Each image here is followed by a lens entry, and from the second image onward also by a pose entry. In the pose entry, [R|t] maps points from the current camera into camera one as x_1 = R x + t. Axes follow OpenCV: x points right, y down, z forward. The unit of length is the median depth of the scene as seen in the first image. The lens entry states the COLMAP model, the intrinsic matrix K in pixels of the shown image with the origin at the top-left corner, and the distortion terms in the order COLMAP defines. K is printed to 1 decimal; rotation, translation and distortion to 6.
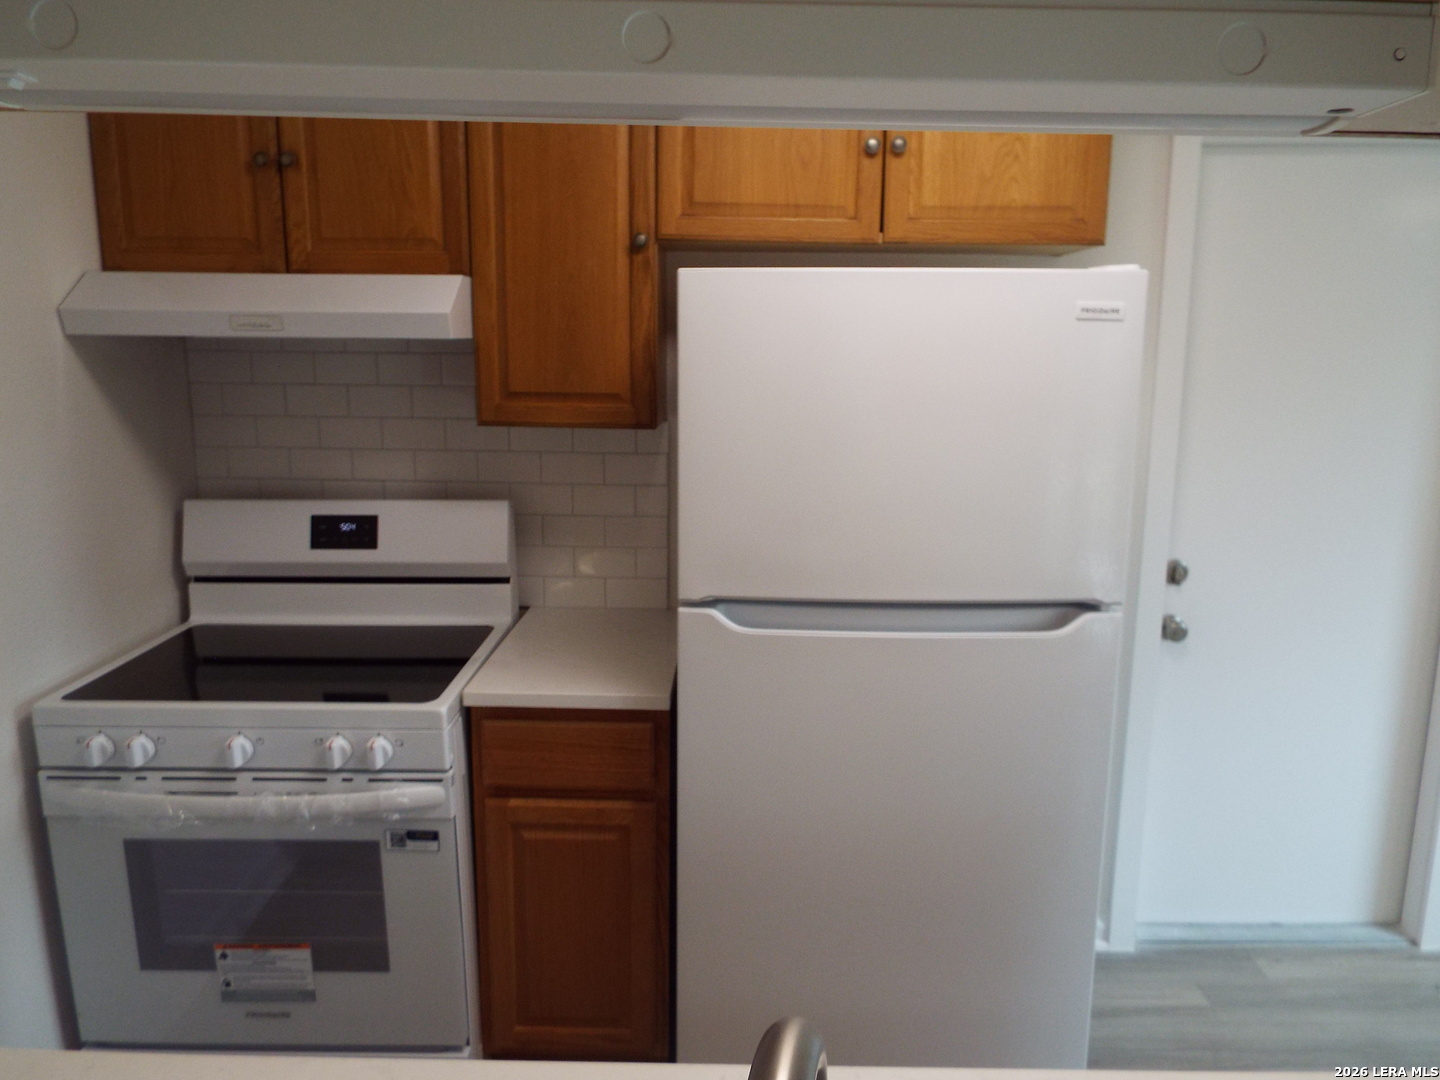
lens RADIAL K [[1041.6, 0, 729.9], [0, 1041.6, 538.4], [0, 0, 1]] dist [-0.004759, -0.010837]
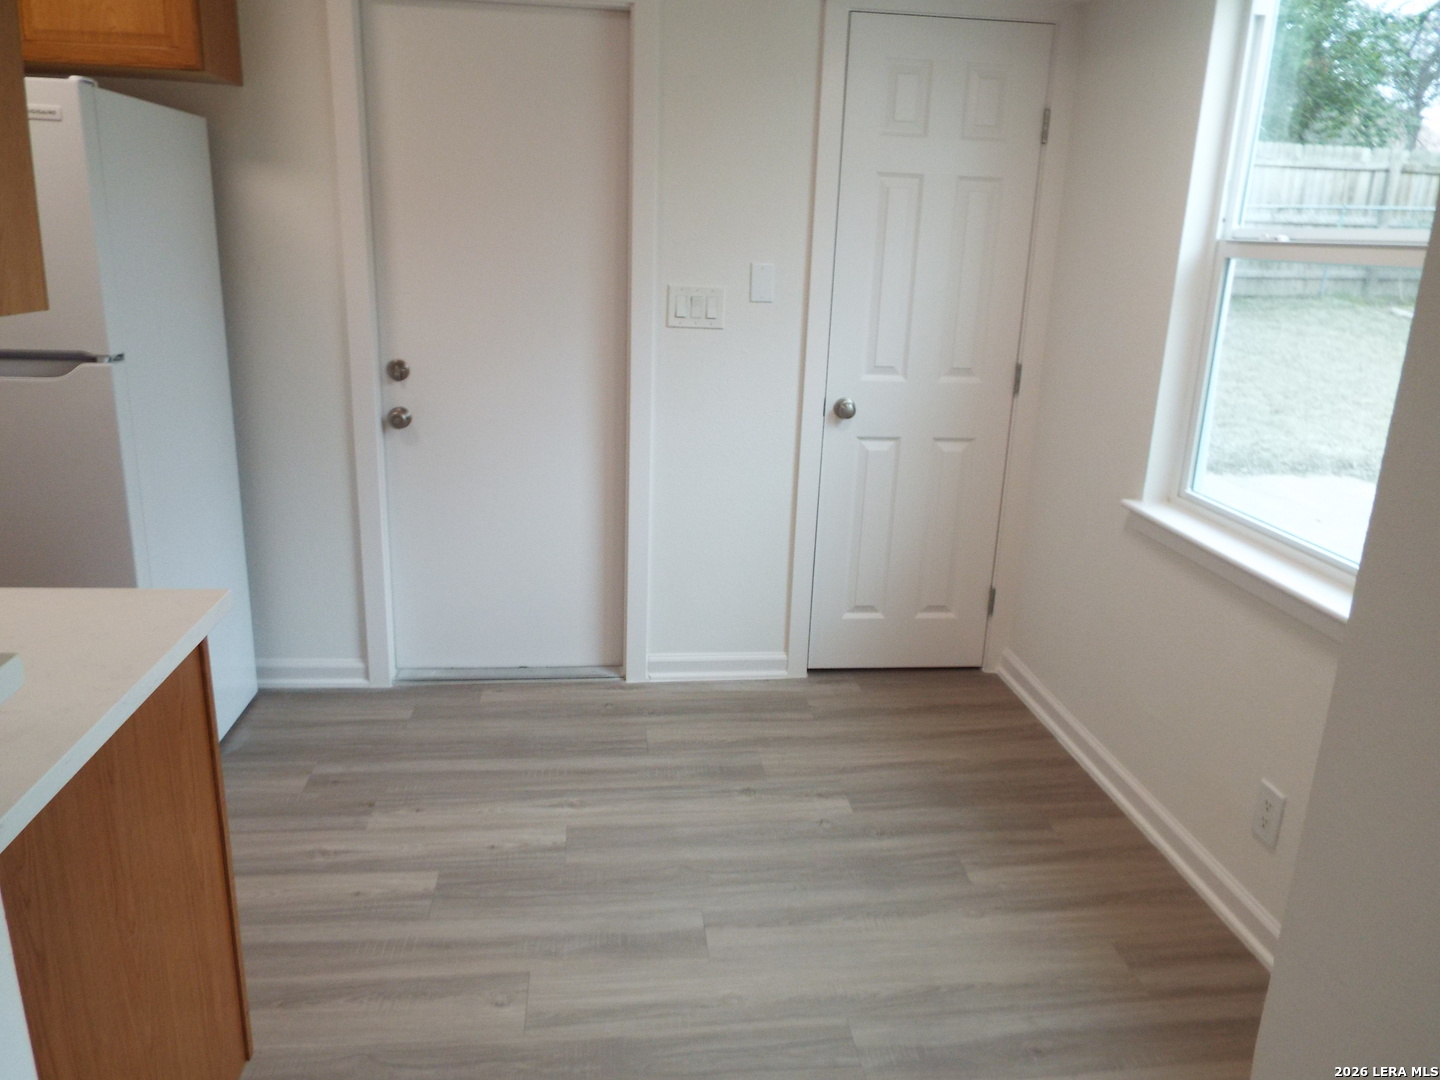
lens RADIAL K [[1041.6, 0, 714.9], [0, 1041.6, 546.0], [0, 0, 1]] dist [-0.004759, -0.010837]
pose [[0.991473, -0.004410, 0.130240, 0.661507], [-0.009913, 0.993979, 0.109121, 0.103656], [-0.129937, -0.109482, 0.985459, -0.257092]]
